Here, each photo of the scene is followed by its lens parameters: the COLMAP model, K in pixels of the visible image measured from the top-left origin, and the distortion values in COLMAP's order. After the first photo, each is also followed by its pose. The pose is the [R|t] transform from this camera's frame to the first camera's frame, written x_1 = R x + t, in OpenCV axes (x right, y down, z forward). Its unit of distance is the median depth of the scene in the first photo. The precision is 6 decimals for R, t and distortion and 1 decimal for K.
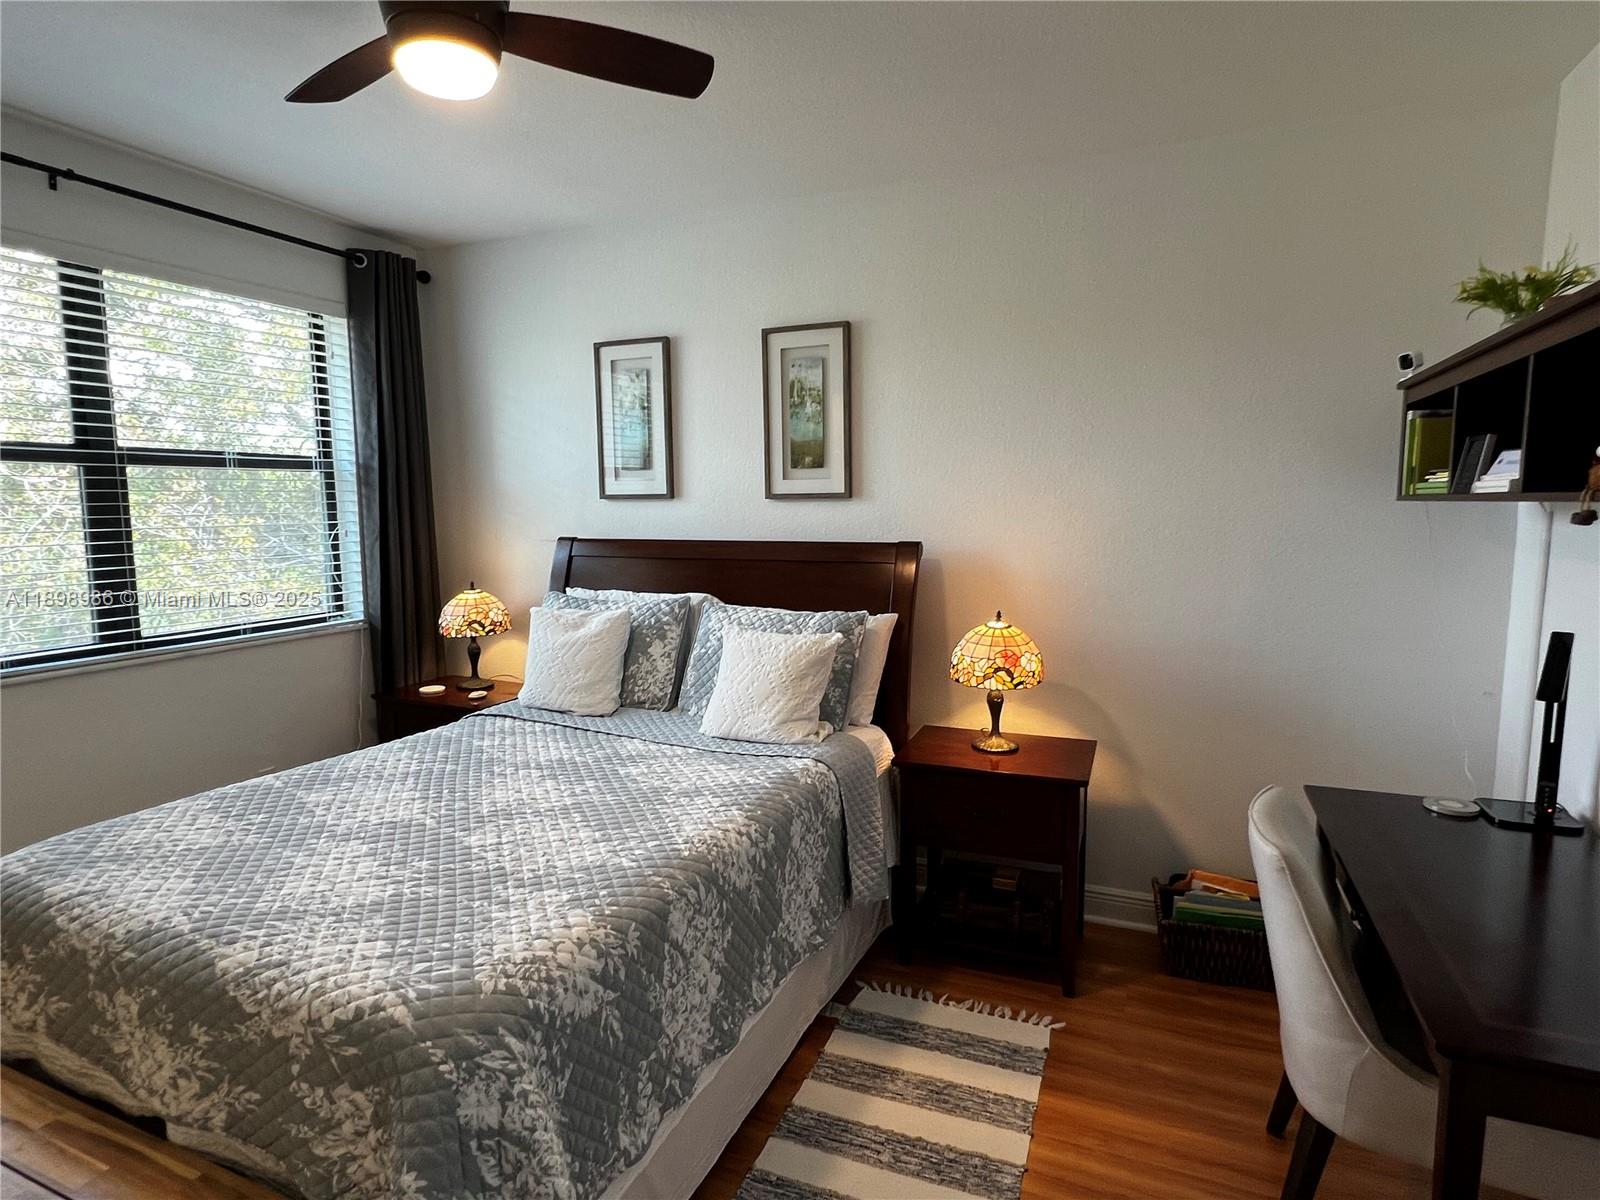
lens RADIAL K [[886.2, 0, 800.0], [0, 886.2, 600.0], [0, 0, 1]] dist [0.003462, 0.001233]
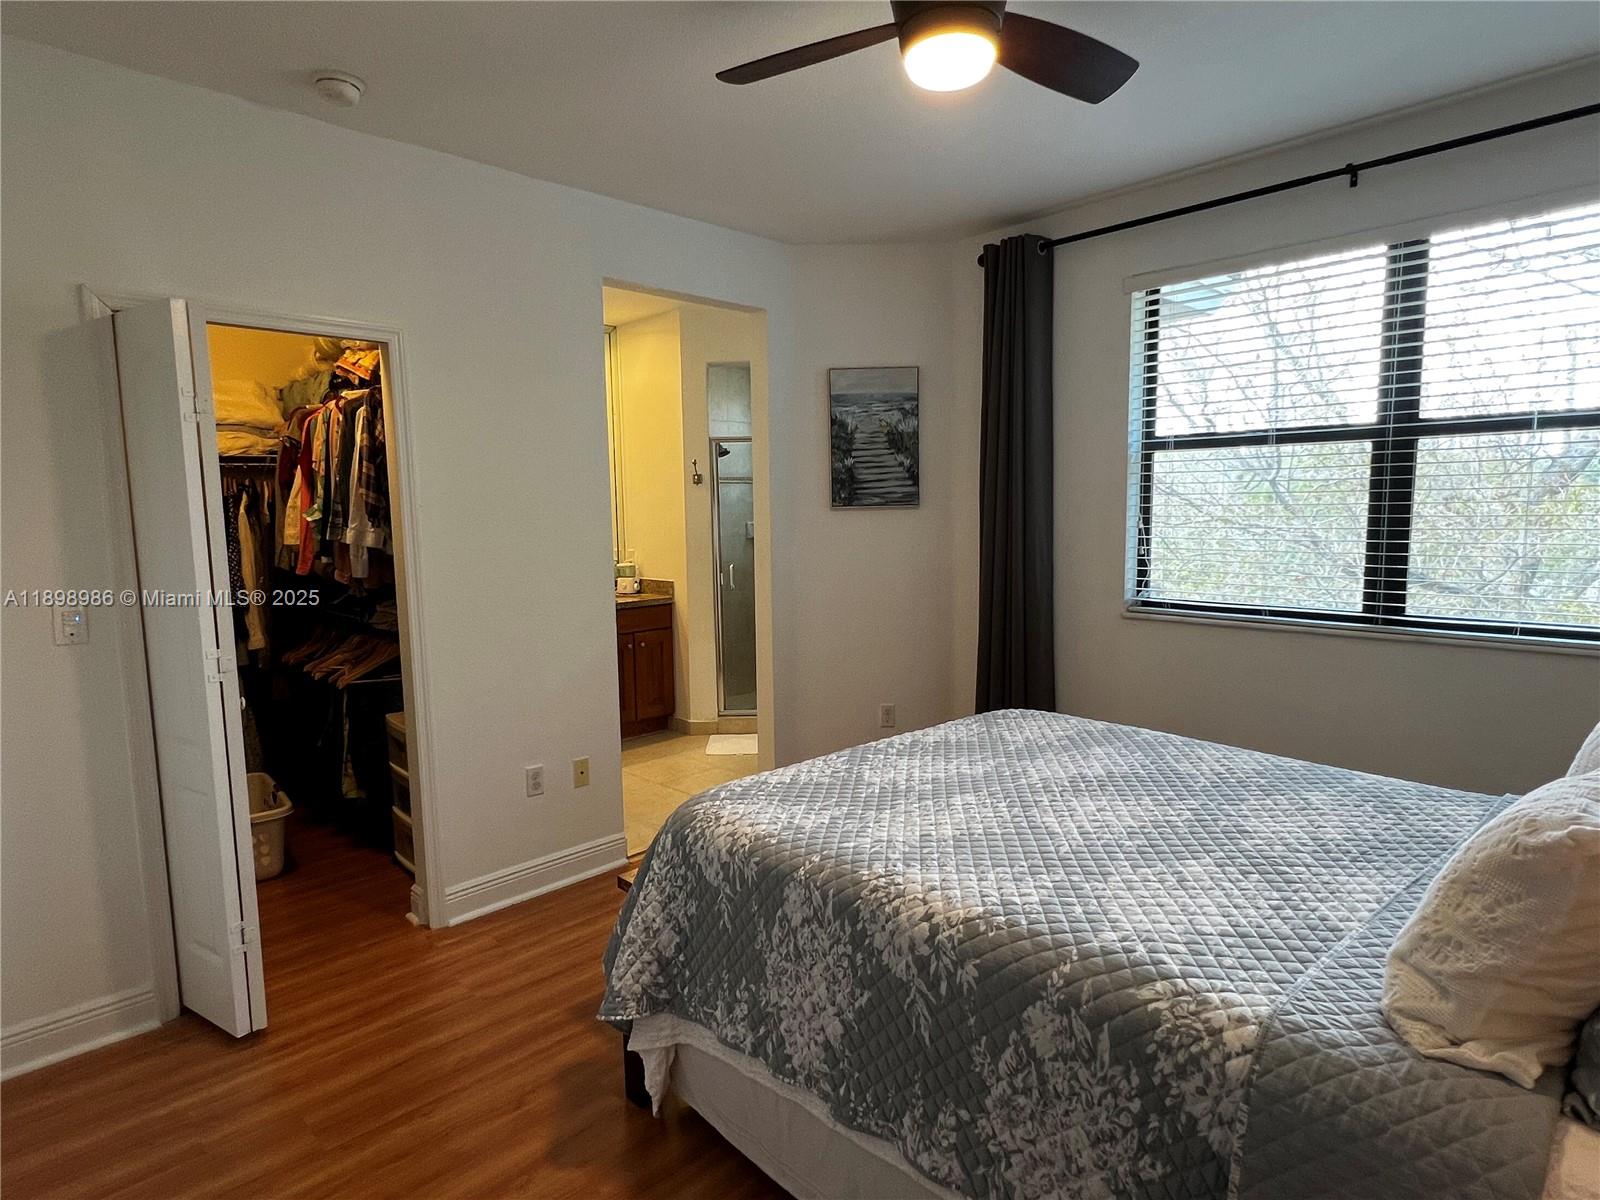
lens RADIAL K [[886.2, 0, 800.0], [0, 886.2, 600.0], [0, 0, 1]] dist [0.003462, 0.001233]
pose [[-0.369721, 0.109578, -0.922659, 0.463637], [-0.089740, 0.984167, 0.152843, -0.072548], [0.924799, 0.139309, -0.354034, 0.839789]]
